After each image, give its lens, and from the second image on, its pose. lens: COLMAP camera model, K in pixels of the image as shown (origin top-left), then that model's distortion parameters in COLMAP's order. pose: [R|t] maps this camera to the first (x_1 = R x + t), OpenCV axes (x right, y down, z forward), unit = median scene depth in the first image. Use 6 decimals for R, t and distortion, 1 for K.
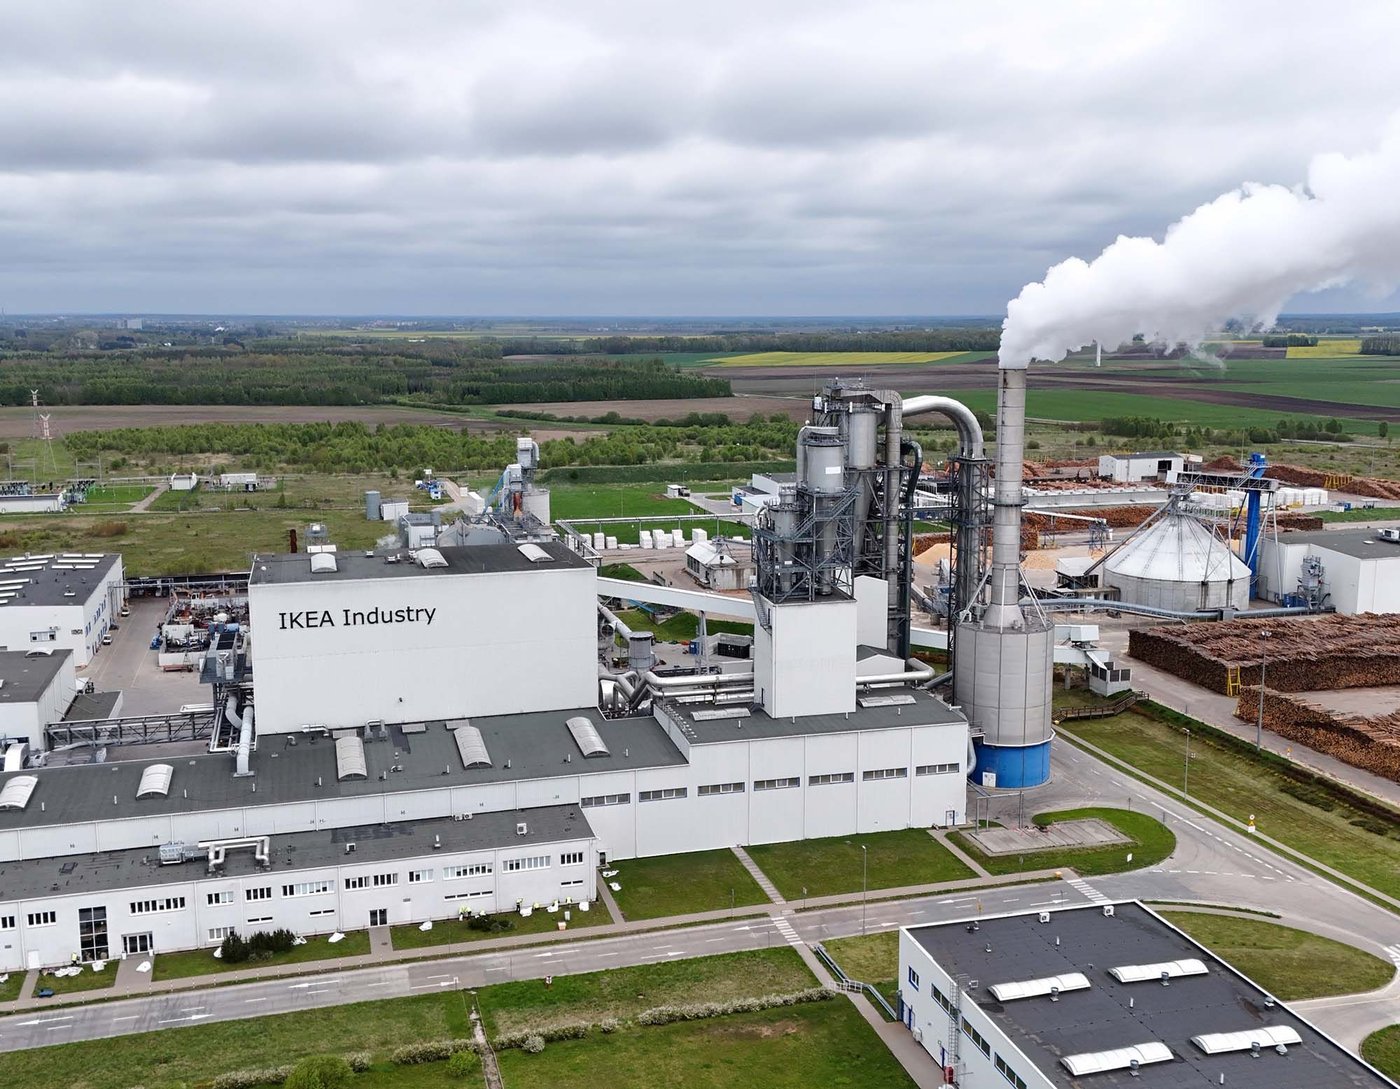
lens RADIAL K [[1399.0, 0, 700.0], [0, 1399.0, 544.5], [0, 0, 1]] dist [0.068797, 0.013149]
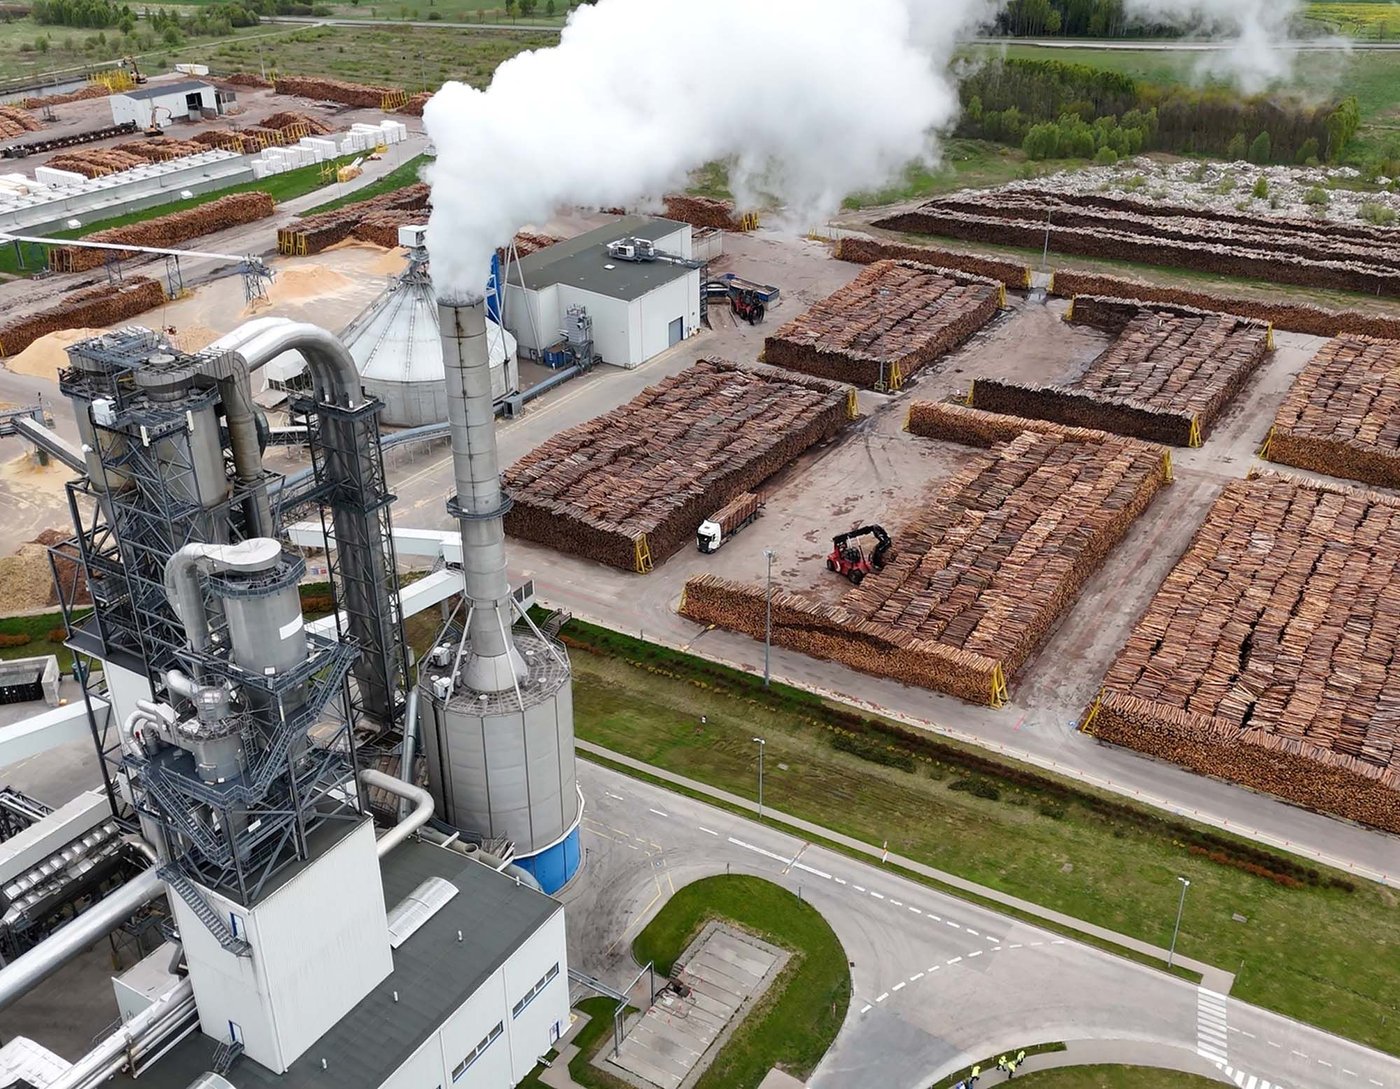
lens RADIAL K [[1399.0, 0, 700.0], [0, 1399.0, 544.5], [0, 0, 1]] dist [0.068797, 0.013149]
pose [[0.724003, -0.332077, 0.604603, -0.087596], [0.116515, 0.922773, 0.367306, -0.232240], [-0.679885, -0.195485, 0.706782, 0.507954]]
